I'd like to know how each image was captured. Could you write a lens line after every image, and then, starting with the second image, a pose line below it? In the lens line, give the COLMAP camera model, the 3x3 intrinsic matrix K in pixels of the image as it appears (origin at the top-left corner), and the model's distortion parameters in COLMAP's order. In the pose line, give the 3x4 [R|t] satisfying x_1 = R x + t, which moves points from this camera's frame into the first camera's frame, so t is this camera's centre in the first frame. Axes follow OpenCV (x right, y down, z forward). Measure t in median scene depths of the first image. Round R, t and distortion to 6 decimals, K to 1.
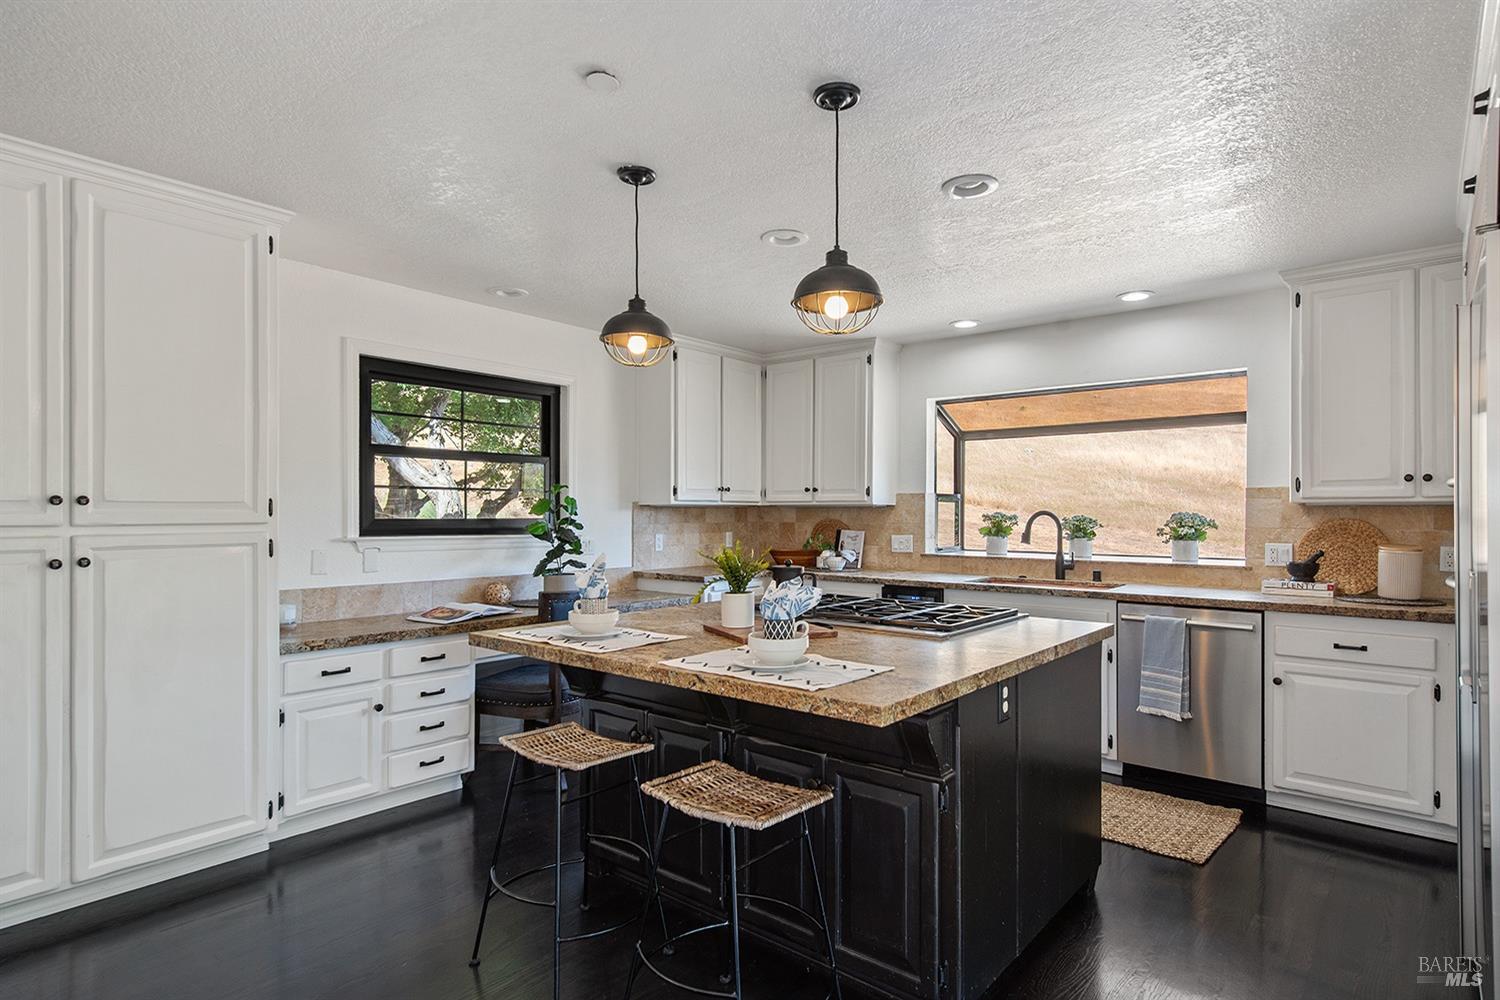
lens RADIAL K [[782.2, 0, 750.0], [0, 782.2, 500.0], [0, 0, 1]] dist [0.000067, 0.000136]
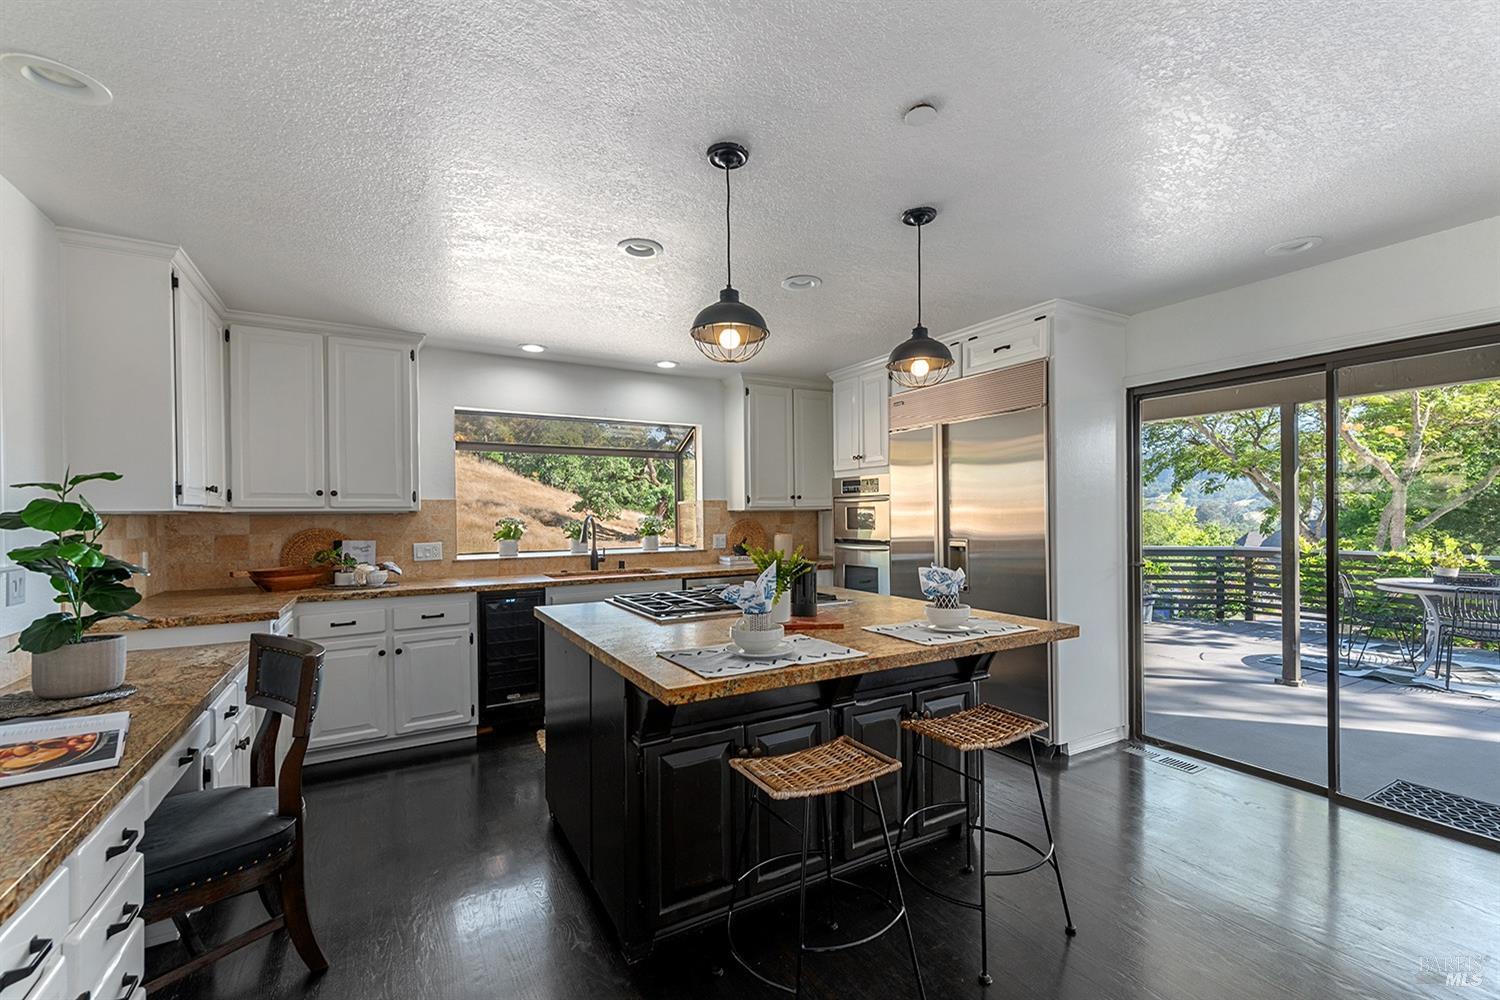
lens RADIAL K [[652.3, 0, 753.7], [0, 652.3, 513.1], [0, 0, 1]] dist [-0.000346, -0.000054]
pose [[0.348552, -0.003284, 0.937284, -0.538117], [-0.004390, 0.999977, 0.005136, 0.003416], [-0.937279, -0.005905, 0.348529, 0.435793]]
